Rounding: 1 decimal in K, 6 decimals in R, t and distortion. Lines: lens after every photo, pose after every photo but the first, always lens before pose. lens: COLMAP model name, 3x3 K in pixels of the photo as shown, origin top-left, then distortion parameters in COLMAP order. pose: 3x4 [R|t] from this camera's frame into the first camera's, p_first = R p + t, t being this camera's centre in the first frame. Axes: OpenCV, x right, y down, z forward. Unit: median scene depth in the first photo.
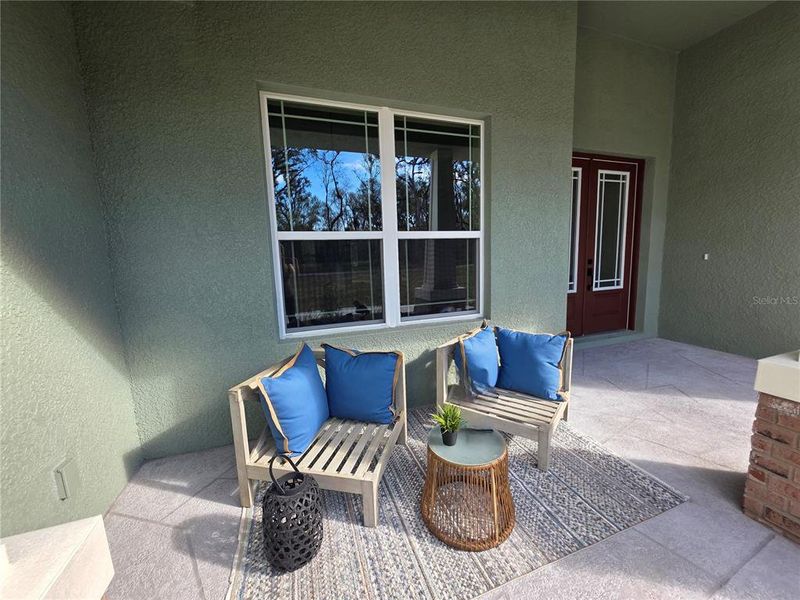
lens RADIAL K [[321.3, 0, 398.7], [0, 321.3, 300.1], [0, 0, 1]] dist [0.001320, 0.000511]
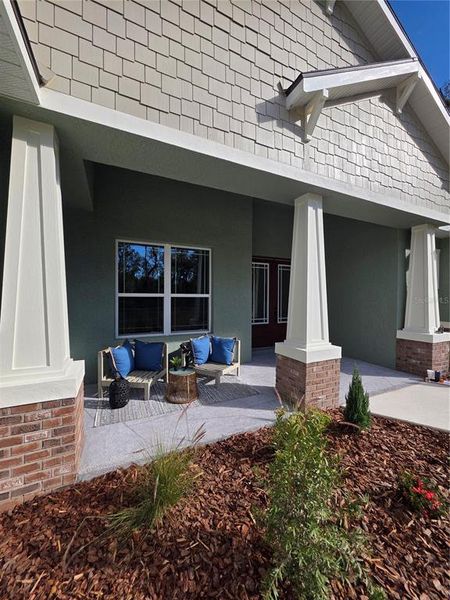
lens RADIAL K [[240.9, 0, 224.9], [0, 240.9, 301.7], [0, 0, 1]] dist [0.001320, 0.000511]
pose [[0.993685, 0.036805, 0.105993, 0.224609], [-0.024401, 0.992946, -0.116032, 0.040238], [-0.109516, 0.112713, 0.987574, -0.844575]]
